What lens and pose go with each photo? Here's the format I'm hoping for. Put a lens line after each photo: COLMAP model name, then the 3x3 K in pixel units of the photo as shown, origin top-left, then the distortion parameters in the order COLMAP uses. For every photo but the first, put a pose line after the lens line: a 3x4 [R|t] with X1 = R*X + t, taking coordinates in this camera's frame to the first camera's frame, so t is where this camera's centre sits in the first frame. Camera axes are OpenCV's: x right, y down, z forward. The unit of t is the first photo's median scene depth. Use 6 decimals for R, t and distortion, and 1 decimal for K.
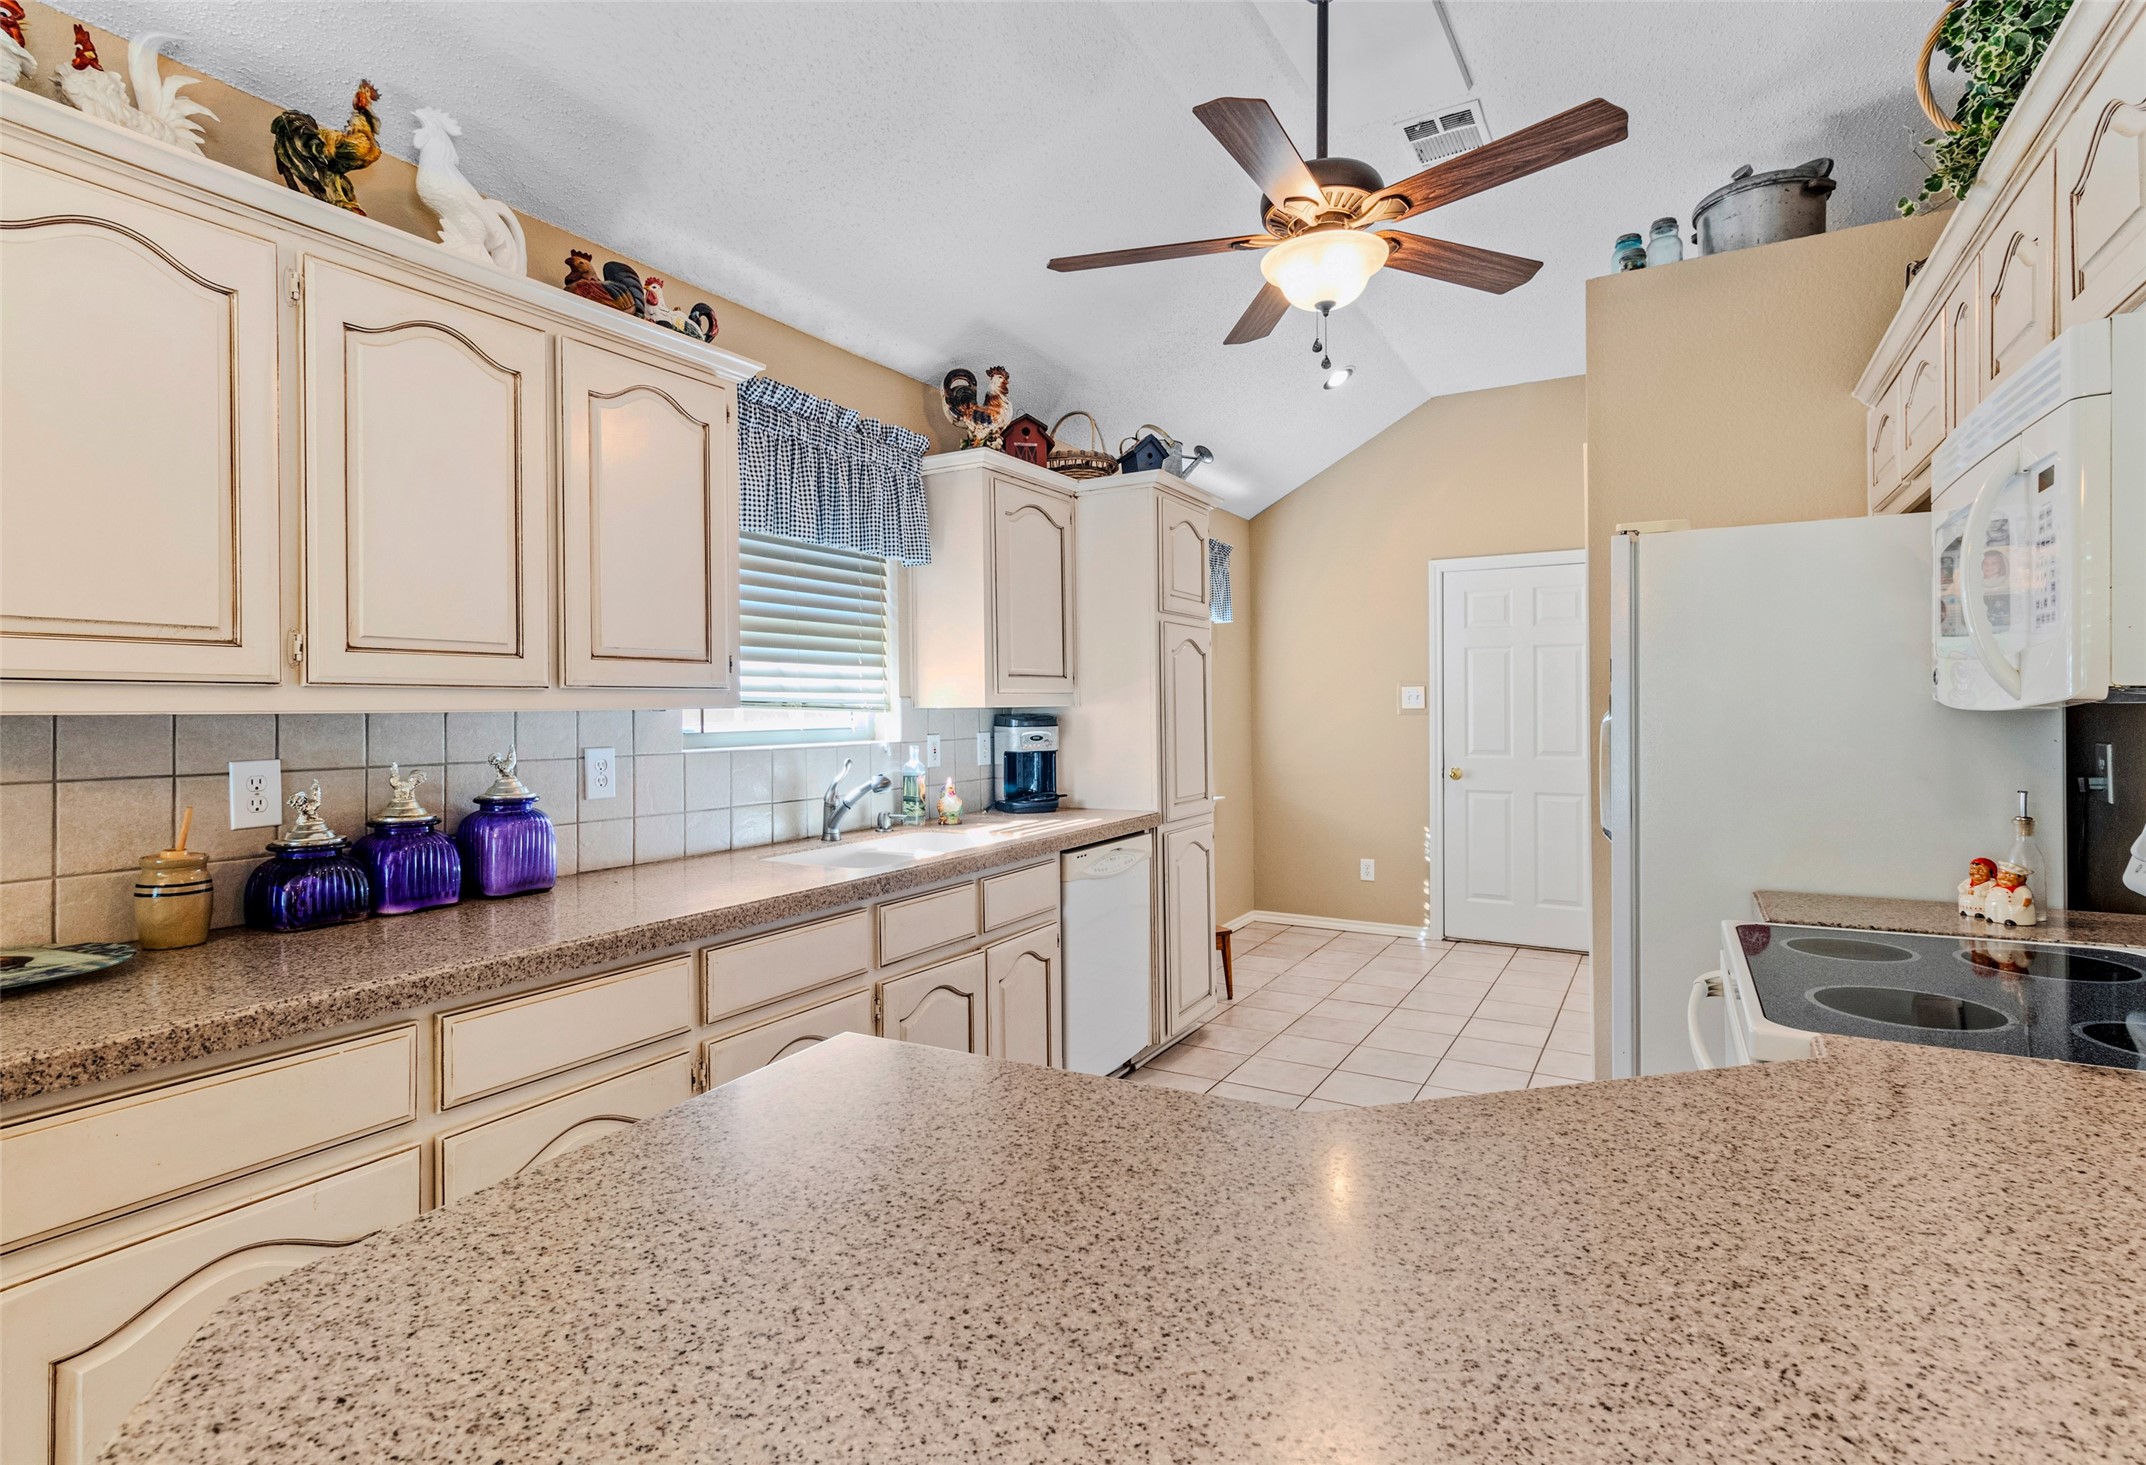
lens RADIAL K [[1057.7, 0, 1058.3], [0, 1057.7, 702.8], [0, 0, 1]] dist [0.004287, 0.000731]
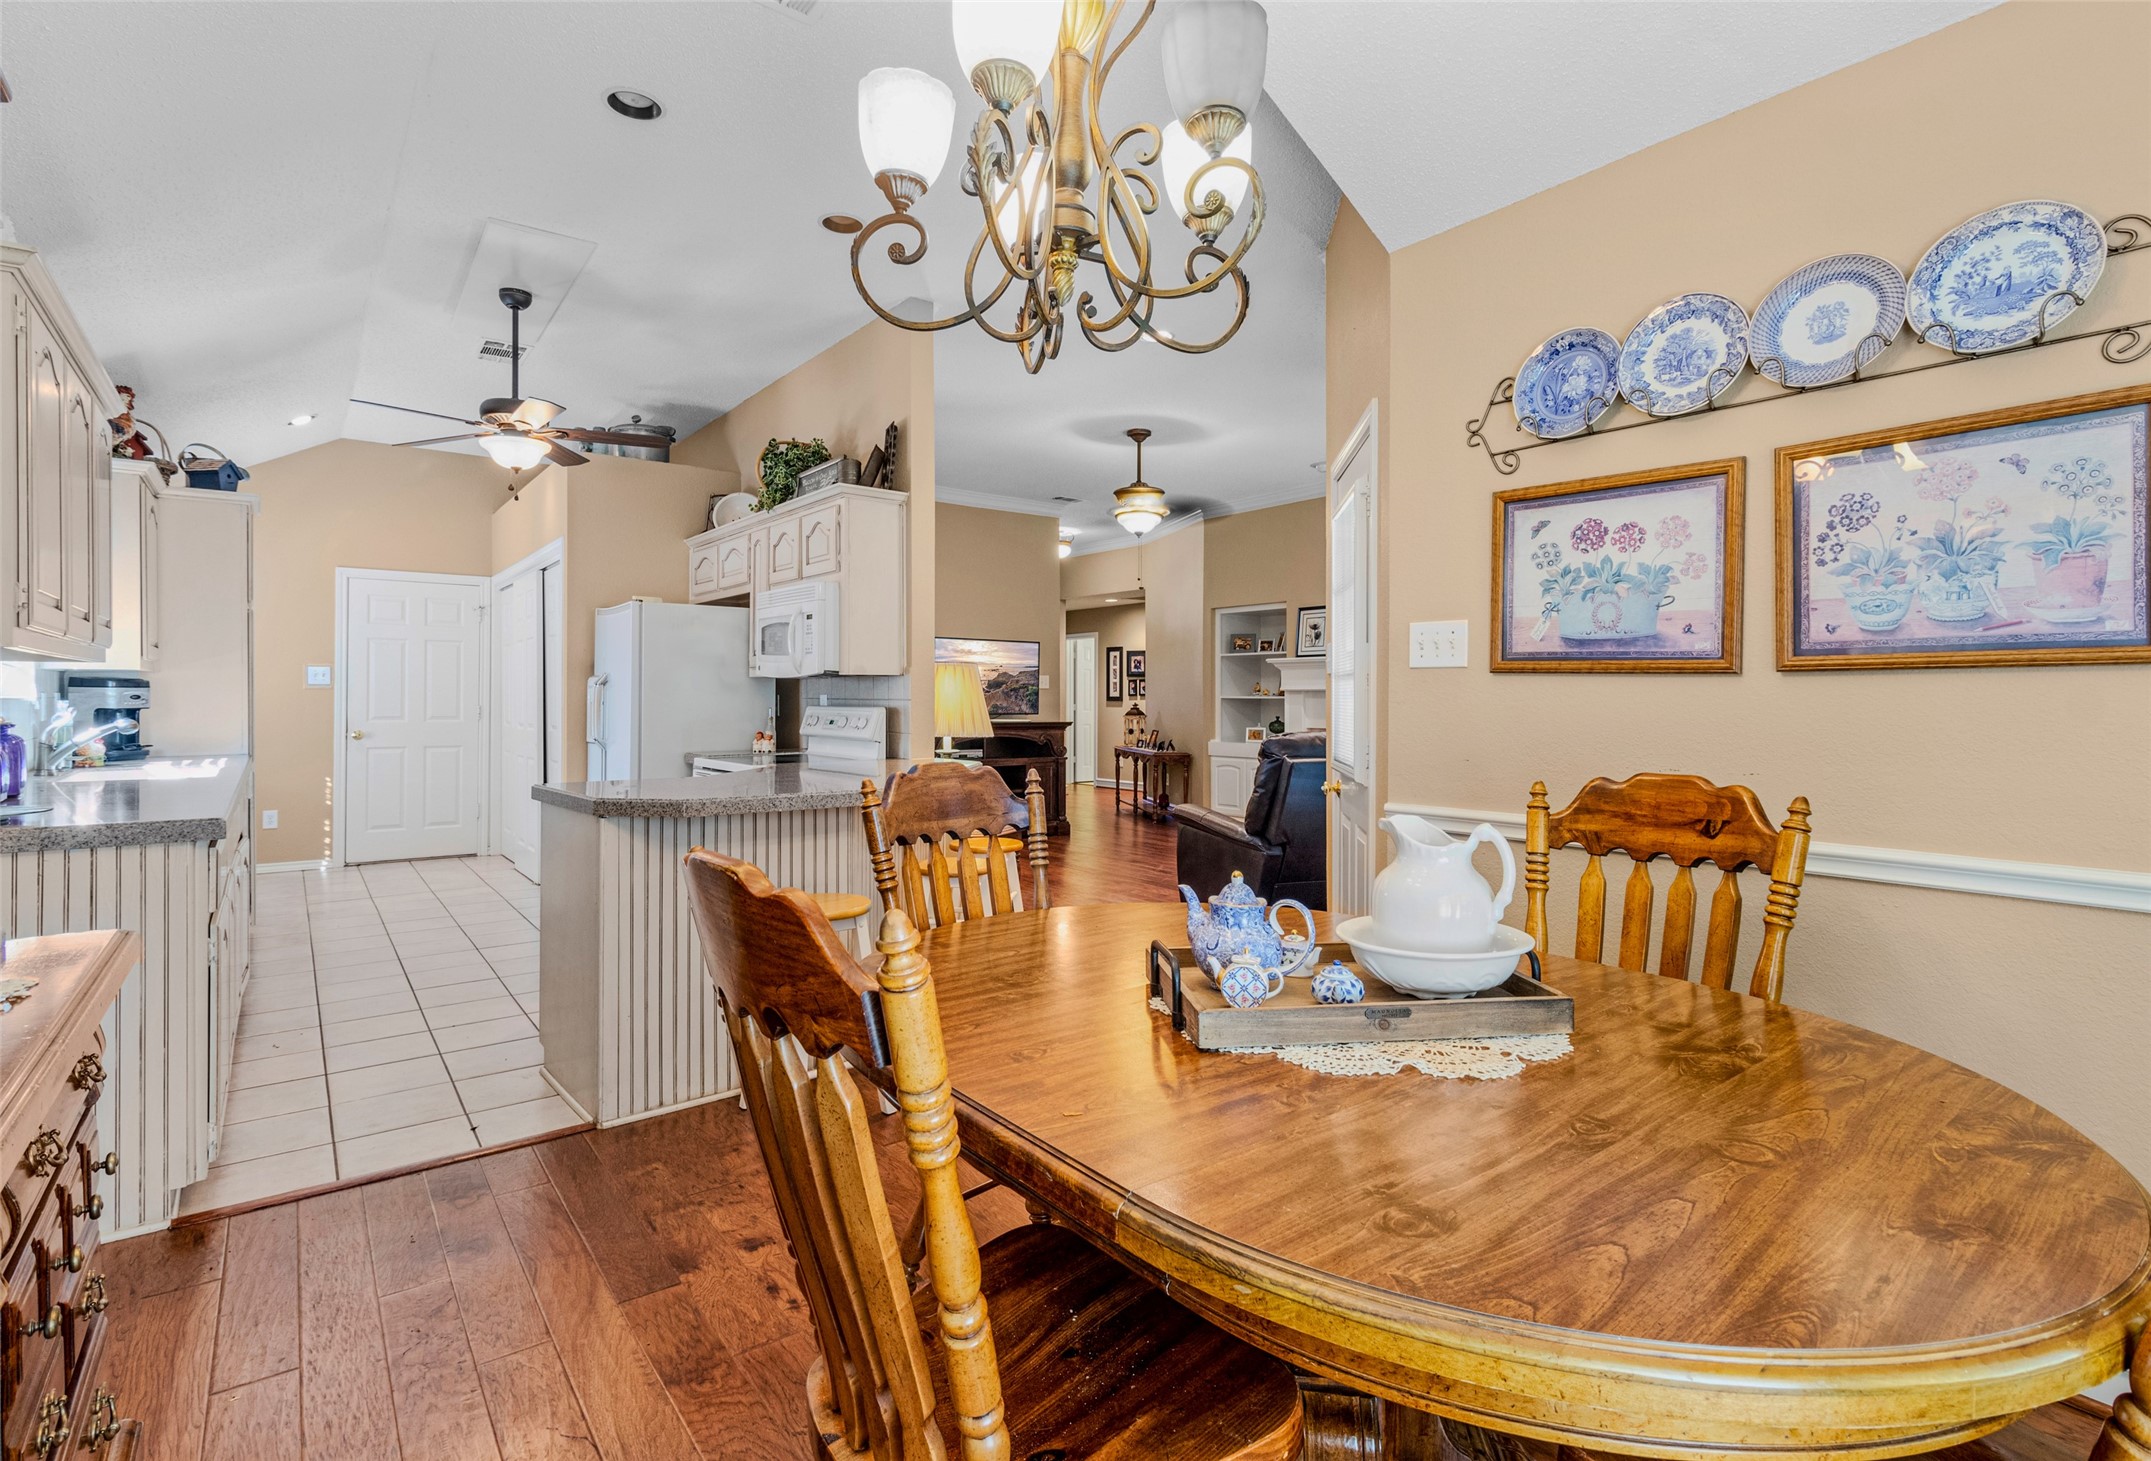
lens RADIAL K [[1060.2, 0, 1094.4], [0, 1060.2, 695.7], [0, 0, 1]] dist [0.004287, 0.000731]
pose [[0.358418, 0.009973, 0.933508, -0.789795], [-0.007408, 0.999942, -0.007838, 0.034434], [-0.933532, -0.004107, 0.358471, -0.465136]]
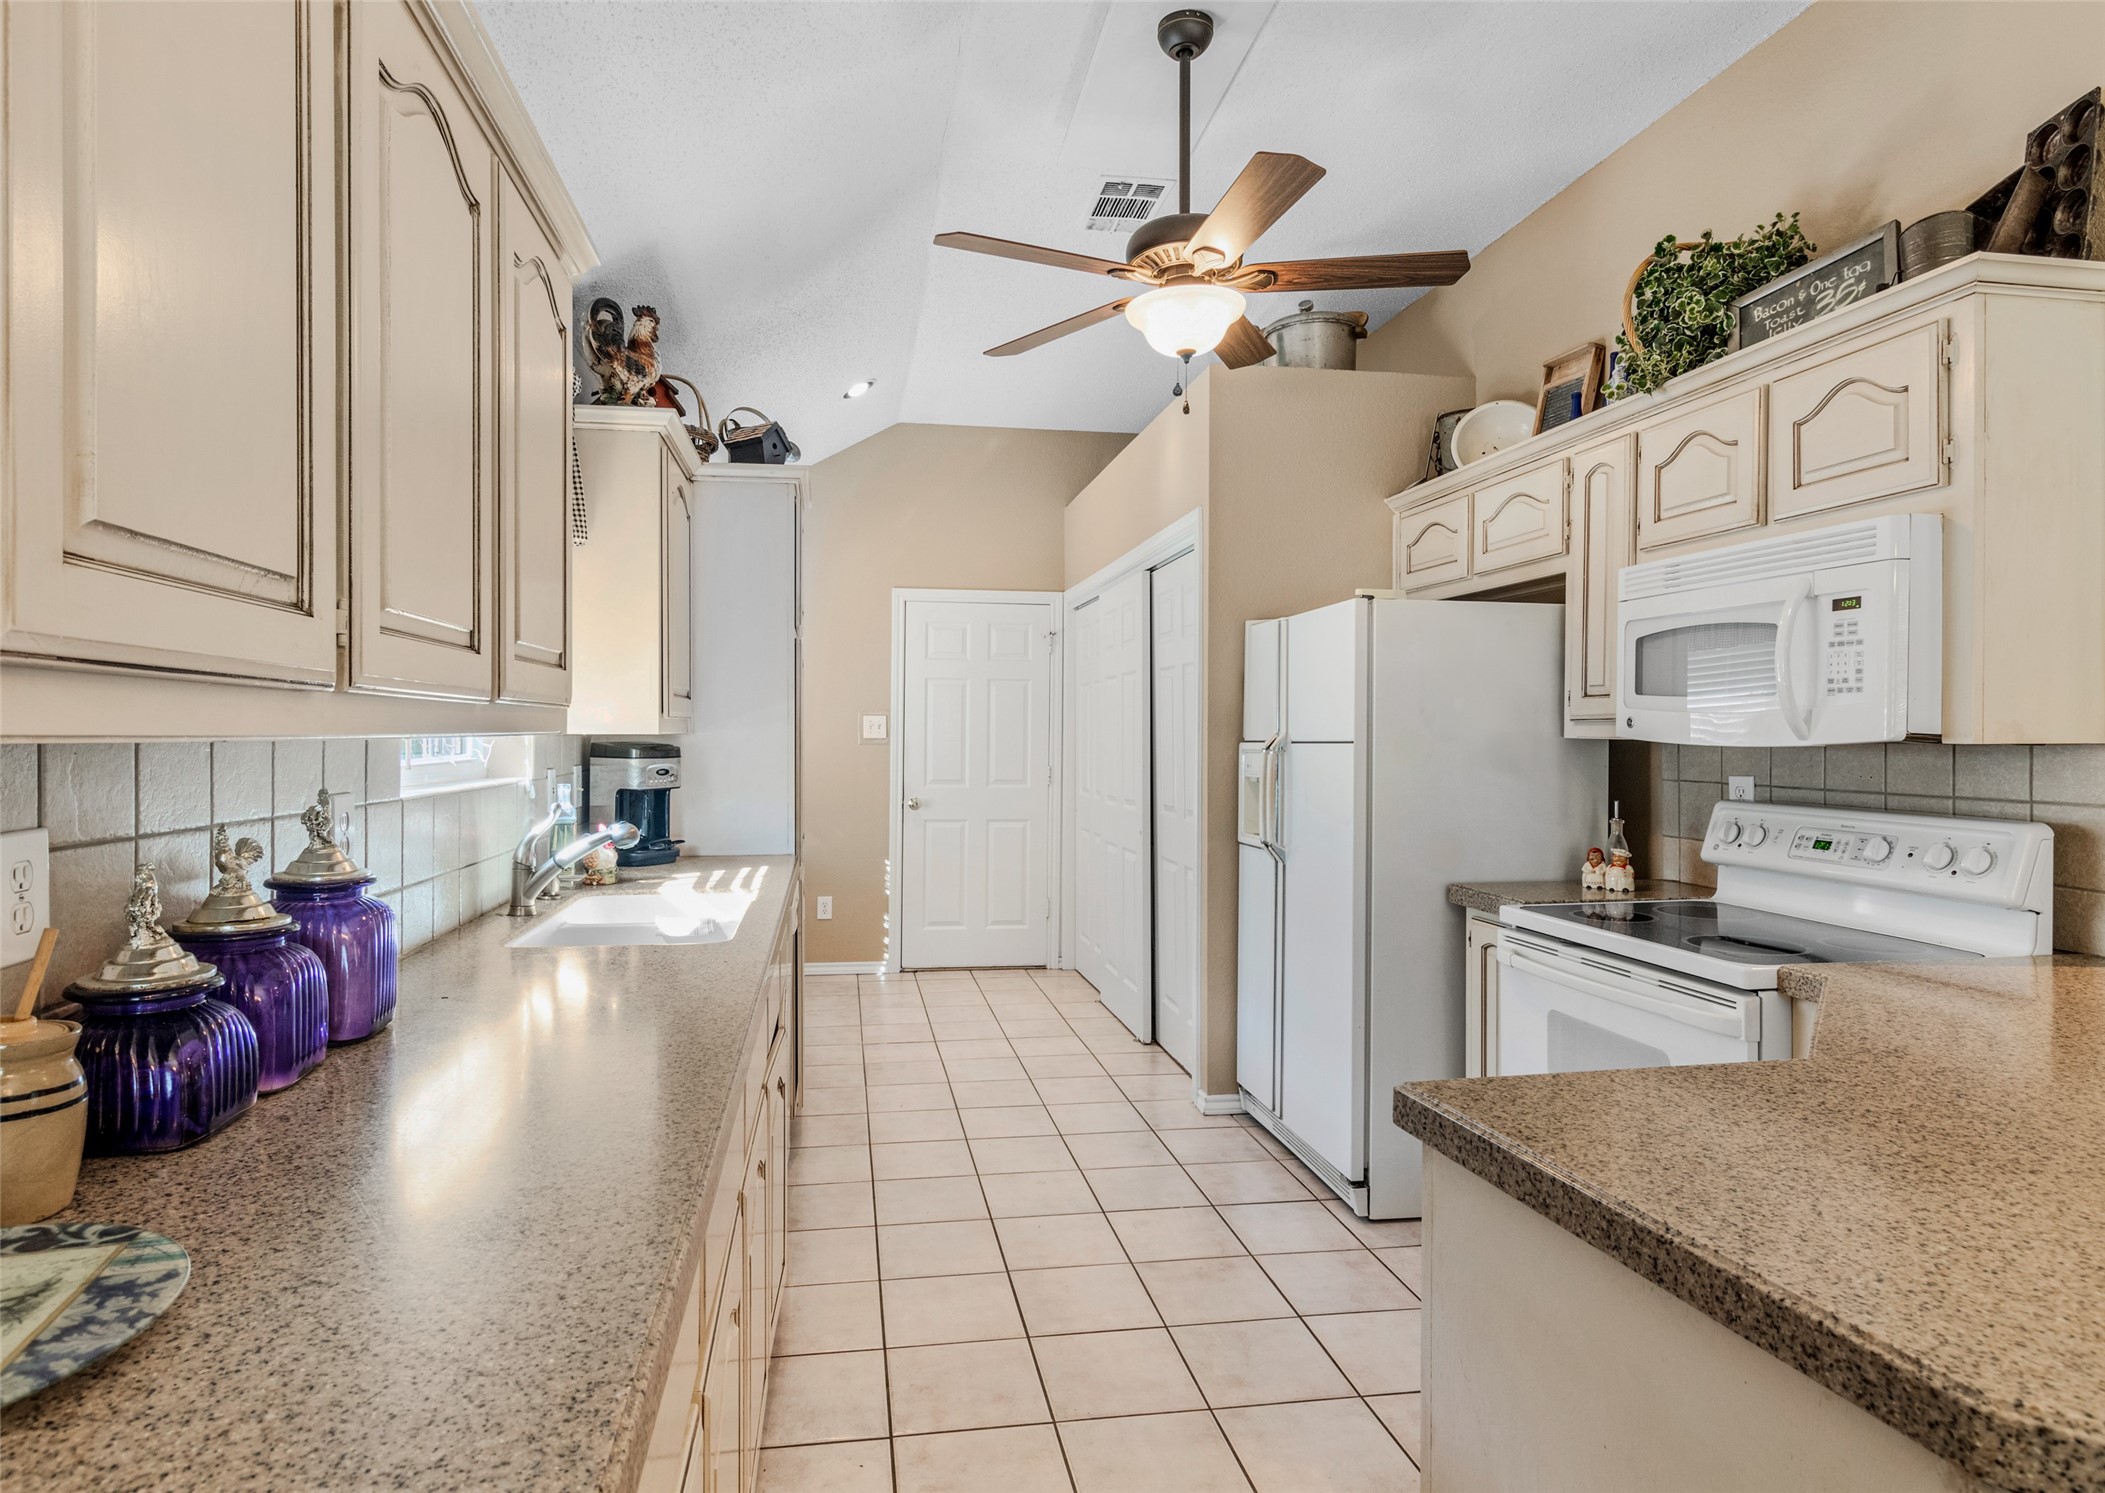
lens RADIAL K [[1168.5, 0, 1000.7], [0, 1168.5, 733.8], [0, 0, 1]] dist [0.006023, 0.001588]
pose [[0.771840, 0.010563, 0.635729, -0.408158], [-0.012577, 0.999920, -0.001346, 0.001651], [-0.635693, -0.006957, 0.771911, 0.149545]]
